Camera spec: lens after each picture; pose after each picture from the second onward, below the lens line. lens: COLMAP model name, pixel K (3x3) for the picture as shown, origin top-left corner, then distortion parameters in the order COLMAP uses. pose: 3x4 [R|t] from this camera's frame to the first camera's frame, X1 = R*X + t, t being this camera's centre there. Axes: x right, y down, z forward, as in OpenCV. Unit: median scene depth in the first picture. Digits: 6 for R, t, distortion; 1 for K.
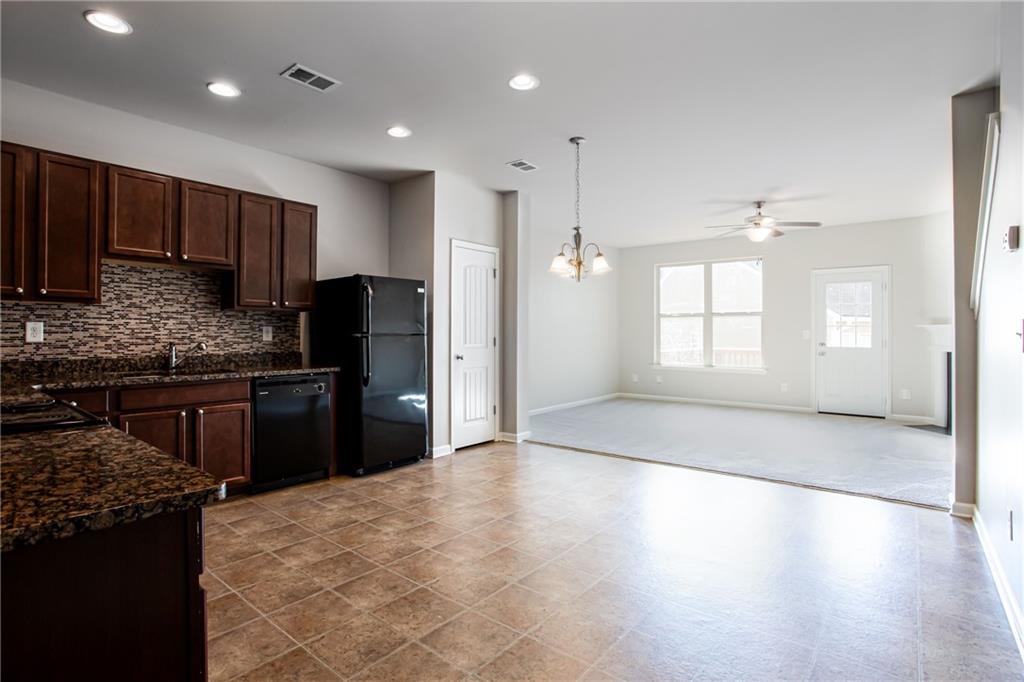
lens RADIAL K [[500.6, 0, 486.4], [0, 500.6, 334.3], [0, 0, 1]] dist [-0.051216, 0.029744]
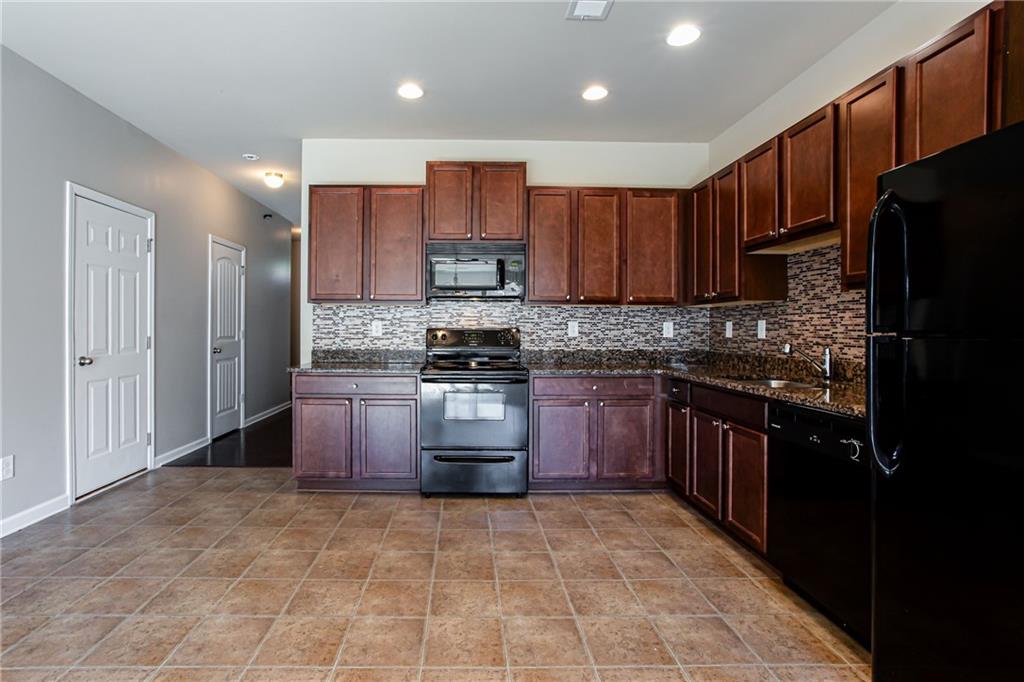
lens RADIAL K [[506.9, 0, 478.4], [0, 506.9, 329.4], [0, 0, 1]] dist [-0.028068, 0.000621]
pose [[-0.730429, -0.005382, -0.682967, 0.257714], [-0.008076, 0.999967, 0.000757, -0.000505], [0.682940, 0.006068, -0.730449, 1.208767]]
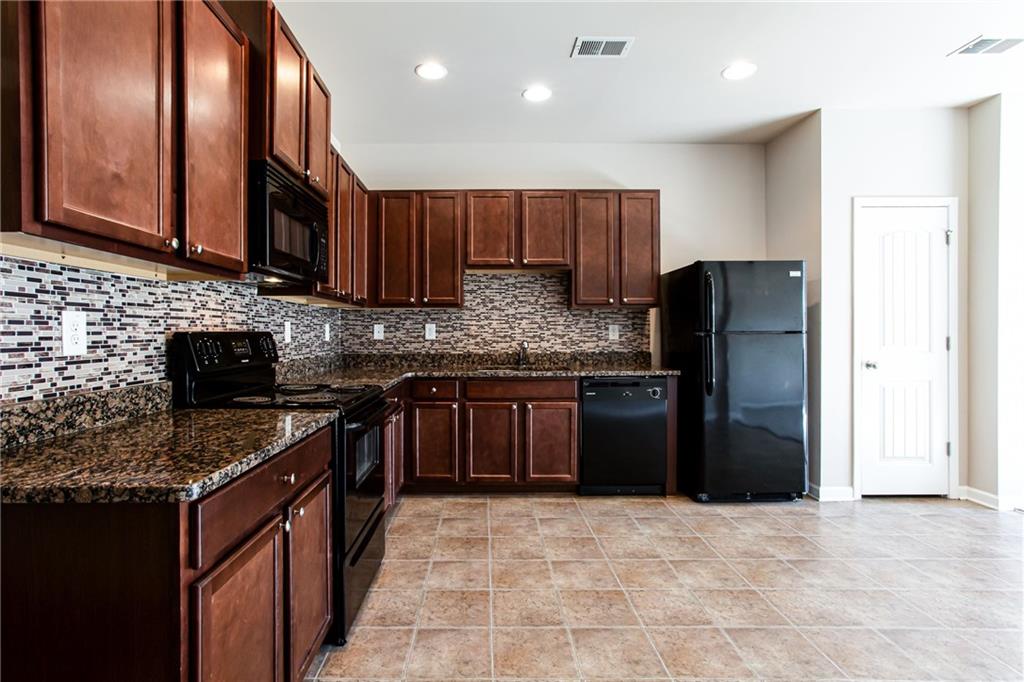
lens RADIAL K [[500.6, 0, 486.4], [0, 500.6, 334.3], [0, 0, 1]] dist [-0.051216, 0.029744]
pose [[0.661499, -0.001444, -0.749944, 0.147573], [0.002761, 0.999996, 0.000510, 0.001953], [0.749941, -0.002408, 0.661501, 0.204859]]
